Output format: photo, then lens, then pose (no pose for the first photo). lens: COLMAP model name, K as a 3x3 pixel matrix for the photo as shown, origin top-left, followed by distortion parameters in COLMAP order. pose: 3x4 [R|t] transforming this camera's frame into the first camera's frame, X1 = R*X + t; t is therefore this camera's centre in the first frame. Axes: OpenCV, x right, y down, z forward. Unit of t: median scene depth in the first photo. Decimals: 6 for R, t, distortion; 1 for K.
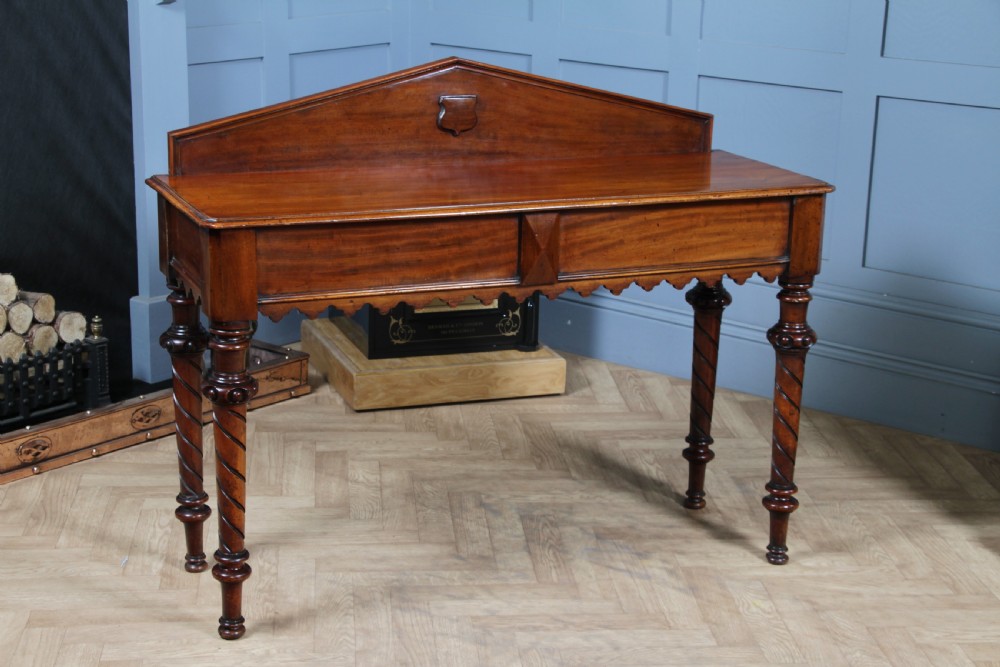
lens RADIAL K [[1800.8, 0, 499.8], [0, 1800.8, 336.1], [0, 0, 1]] dist [0.167995, 0.338699]
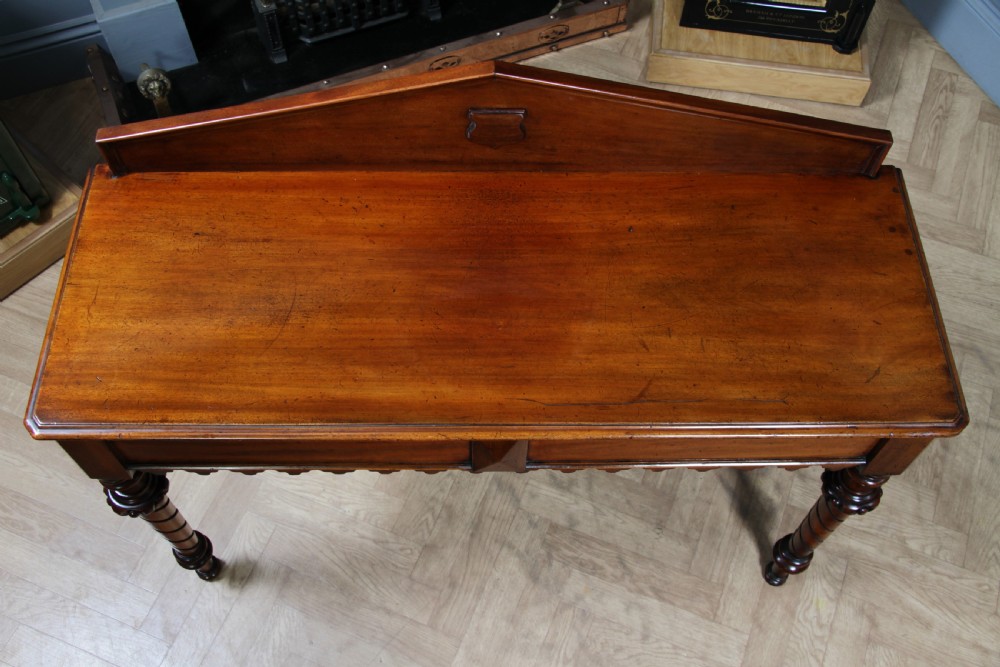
lens RADIAL K [[997.5, 0, 497.6], [0, 997.5, 333.8], [0, 0, 1]] dist [-0.133566, 0.255778]
pose [[0.886600, 0.392879, -0.244101, 0.047012], [-0.116273, 0.700109, 0.704506, -0.282927], [0.447683, -0.596233, 0.666398, 0.543771]]
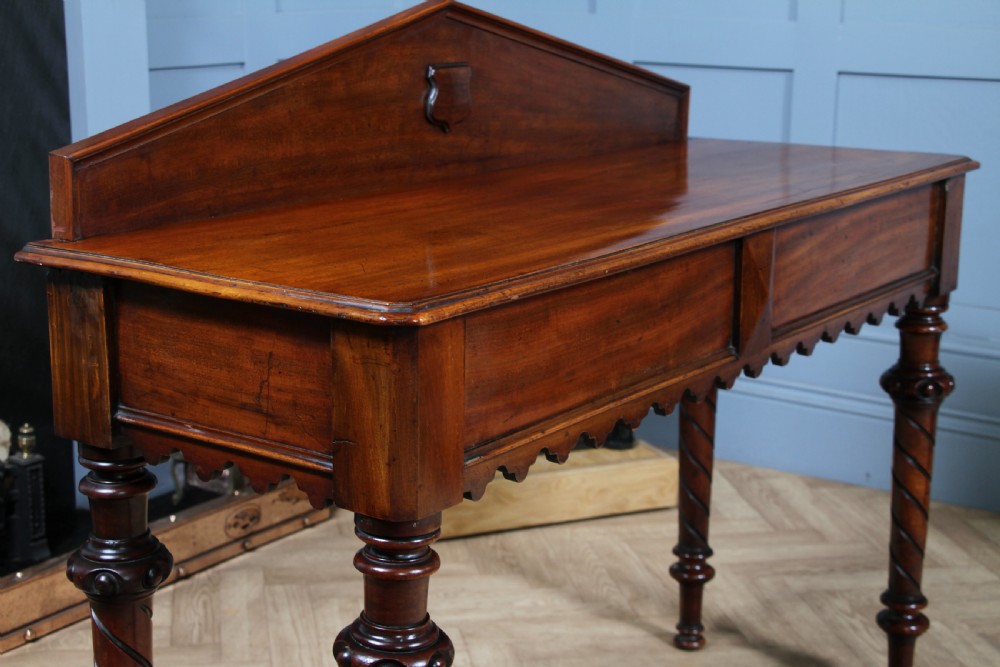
lens RADIAL K [[1653.5, 0, 502.4], [0, 1653.5, 335.0], [0, 0, 1]] dist [0.077161, 0.539061]
pose [[0.996395, -0.027742, 0.080171, -0.100580], [0.030806, 0.998831, -0.037239, -0.017100], [-0.079045, 0.039574, 0.996085, 0.387664]]
